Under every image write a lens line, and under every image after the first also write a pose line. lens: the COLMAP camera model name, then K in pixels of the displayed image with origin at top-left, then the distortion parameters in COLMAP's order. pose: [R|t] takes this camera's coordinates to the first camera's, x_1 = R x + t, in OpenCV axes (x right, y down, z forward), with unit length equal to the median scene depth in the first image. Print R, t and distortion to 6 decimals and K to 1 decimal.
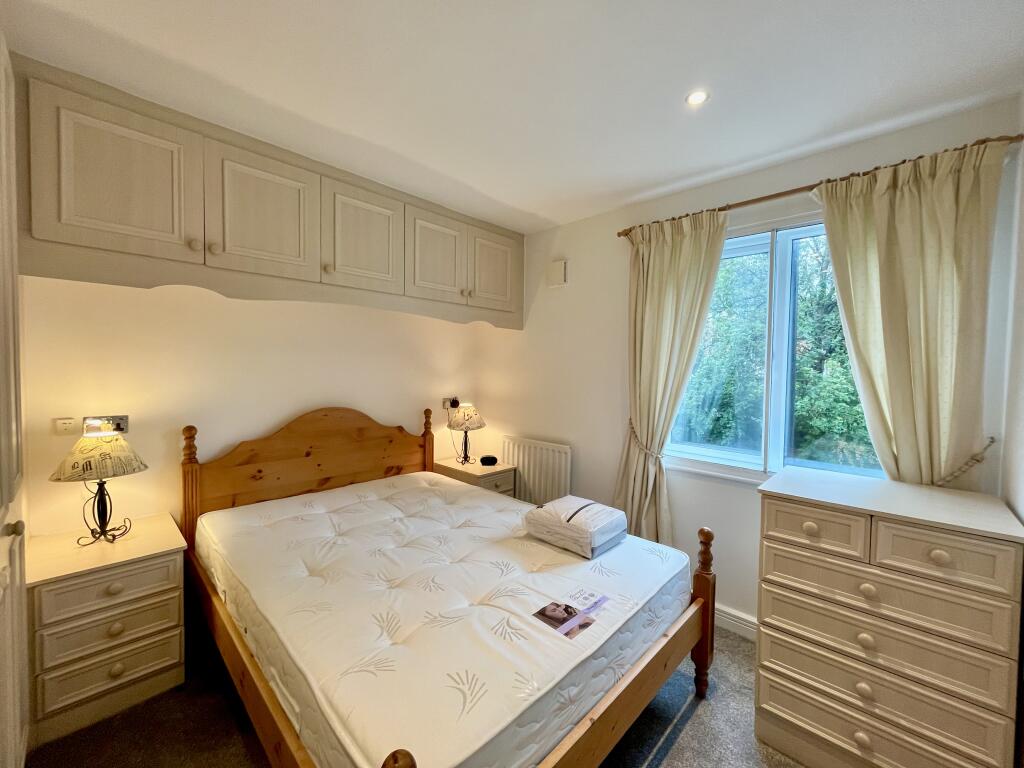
lens RADIAL K [[409.5, 0, 512.0], [0, 409.5, 384.0], [0, 0, 1]] dist [0.001028, 0.000334]
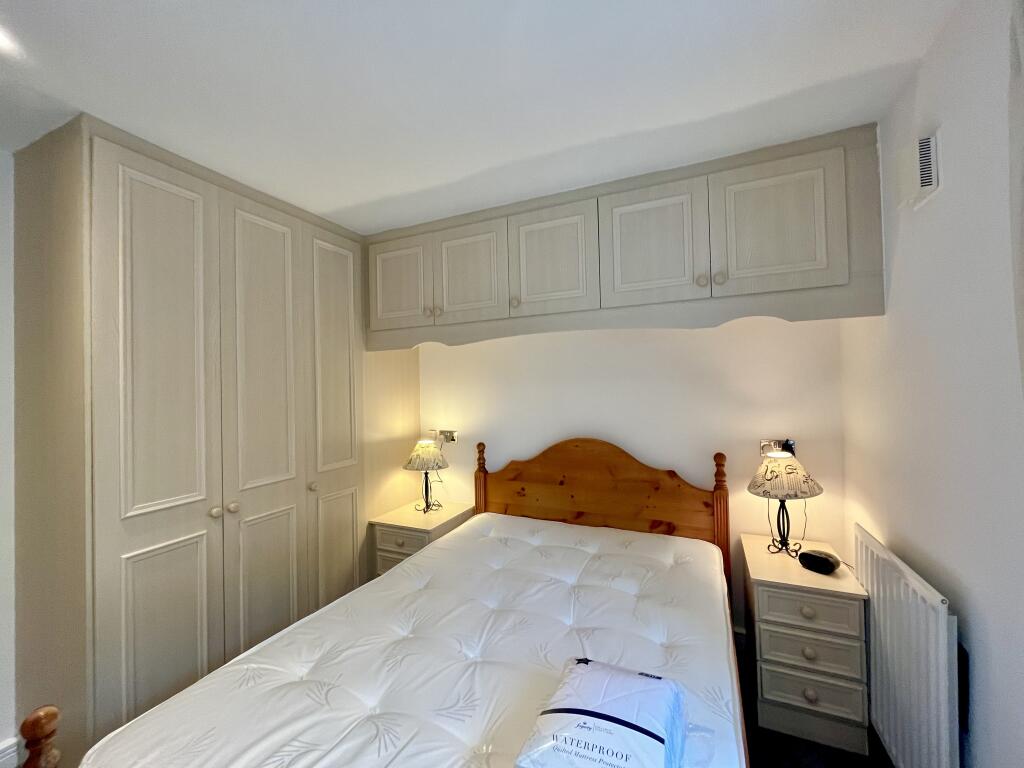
lens RADIAL K [[409.5, 0, 512.0], [0, 409.5, 384.0], [0, 0, 1]] dist [0.001028, 0.000334]
pose [[0.342635, -0.031480, -0.938941, 0.416195], [-0.014902, 0.999131, -0.038936, -0.030964], [0.939350, 0.027333, 0.341868, 0.537076]]
